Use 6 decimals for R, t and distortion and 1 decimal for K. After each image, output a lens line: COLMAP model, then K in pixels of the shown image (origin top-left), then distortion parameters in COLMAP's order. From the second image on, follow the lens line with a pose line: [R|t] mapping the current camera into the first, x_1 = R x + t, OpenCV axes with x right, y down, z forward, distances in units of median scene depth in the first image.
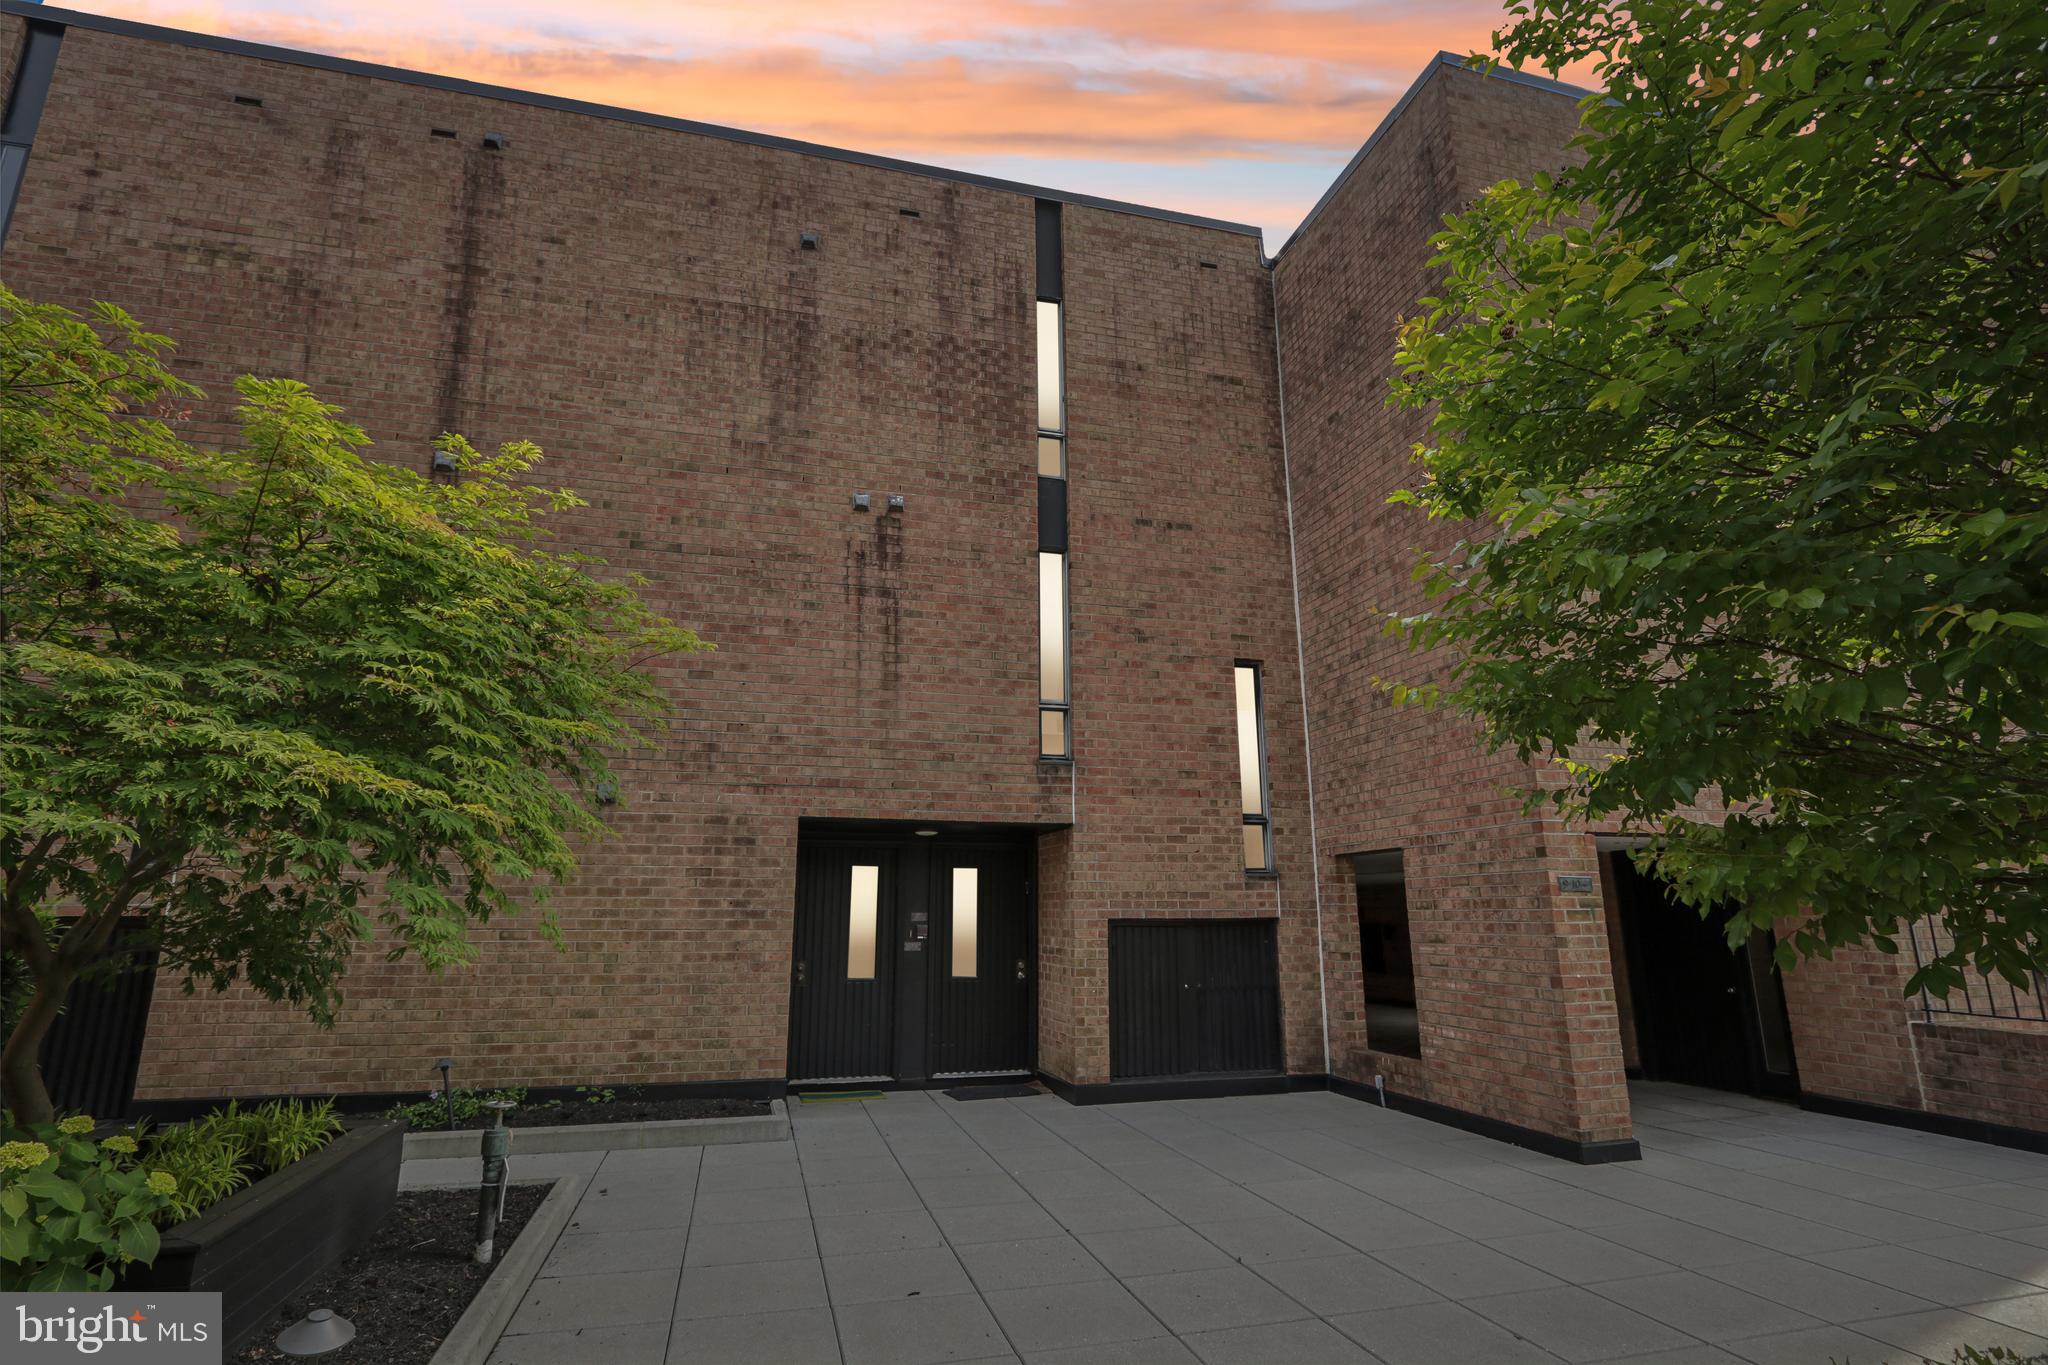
lens RADIAL K [[957.4, 0, 1010.7], [0, 957.4, 690.3], [0, 0, 1]] dist [-0.022689, 0.004281]
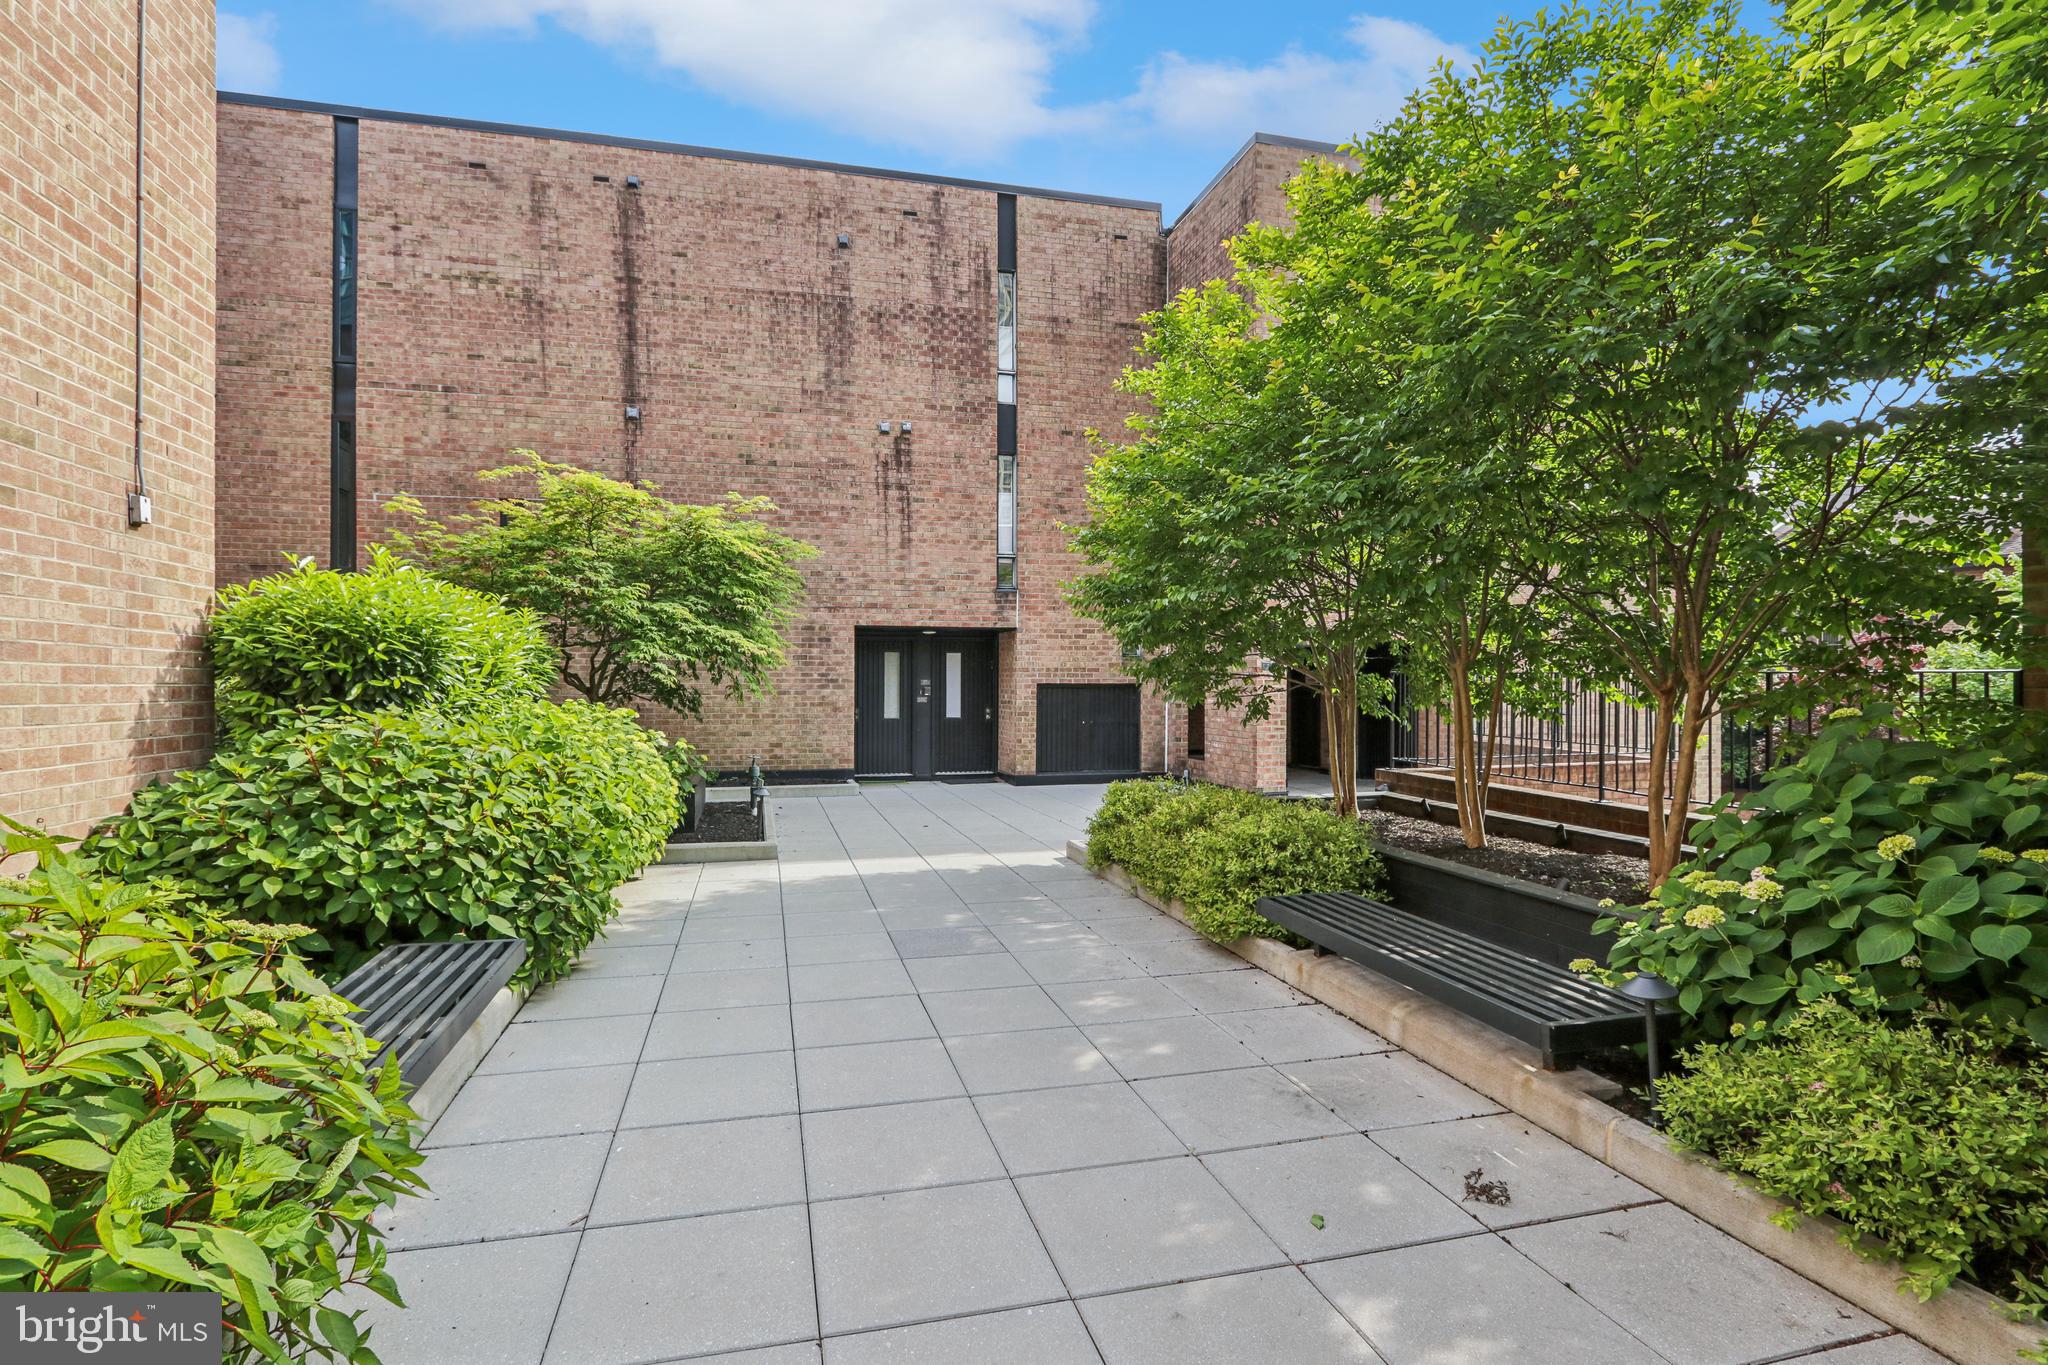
lens RADIAL K [[957.4, 0, 1015.1], [0, 957.4, 680.6], [0, 0, 1]] dist [-0.022689, 0.004281]
pose [[0.999997, 0.002303, -0.000123, 0.063076], [-0.002213, 0.973259, 0.229698, -0.156562], [0.000648, -0.229697, 0.973262, -0.653248]]
